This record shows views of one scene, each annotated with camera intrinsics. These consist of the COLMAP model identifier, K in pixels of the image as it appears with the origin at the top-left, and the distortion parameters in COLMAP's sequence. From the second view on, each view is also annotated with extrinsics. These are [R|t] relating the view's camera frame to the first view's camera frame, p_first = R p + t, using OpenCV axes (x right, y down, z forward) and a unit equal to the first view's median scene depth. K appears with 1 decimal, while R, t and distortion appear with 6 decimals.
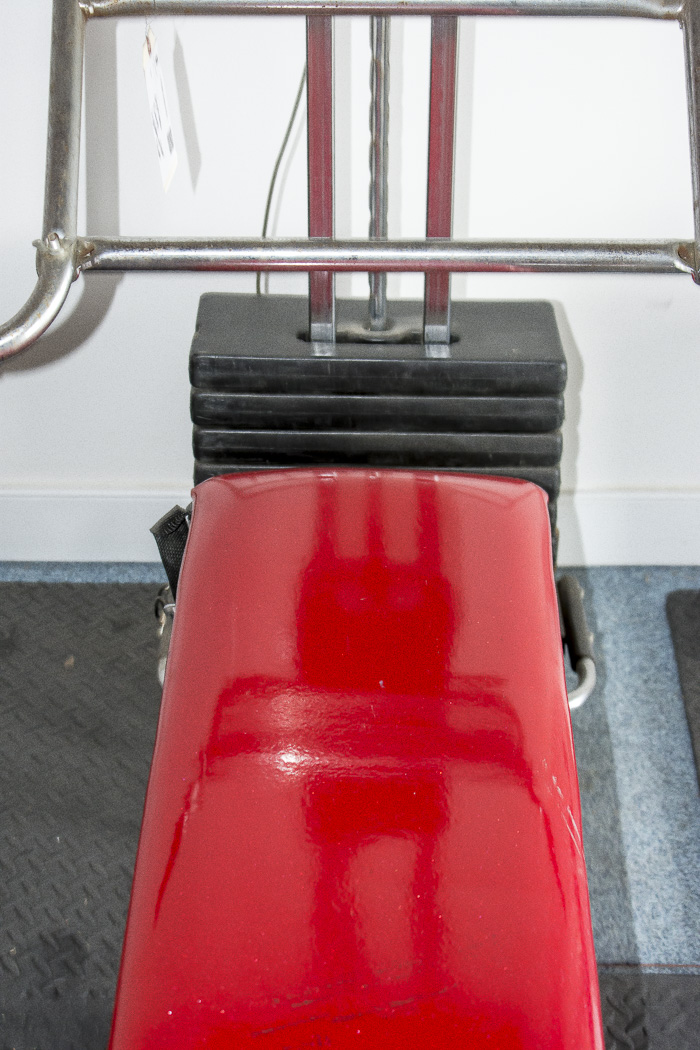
lens RADIAL K [[1873.3, 0, 360.2], [0, 1873.3, 531.8], [0, 0, 1]] dist [0.022238, 0.000000]
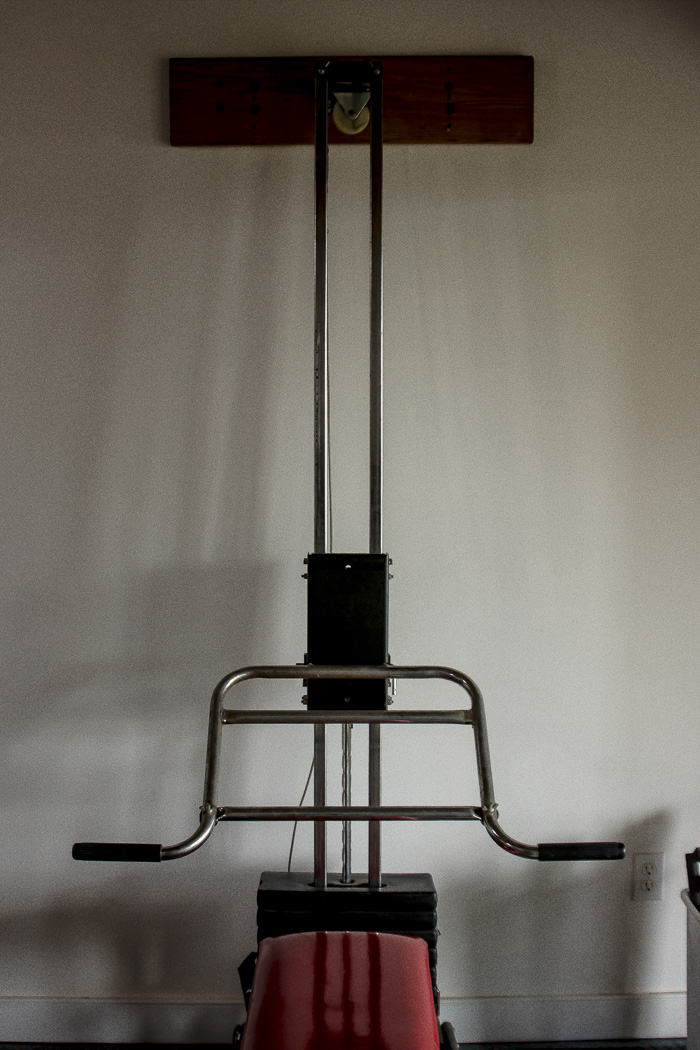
lens RADIAL K [[1287.9, 0, 349.6], [0, 1287.9, 524.6], [0, 0, 1]] dist [0.014775, 0.000000]
pose [[0.999915, -0.004235, 0.012291, -0.003673], [0.009969, 0.856647, -0.515807, 0.302721], [-0.008345, 0.515886, 0.856617, -0.455058]]
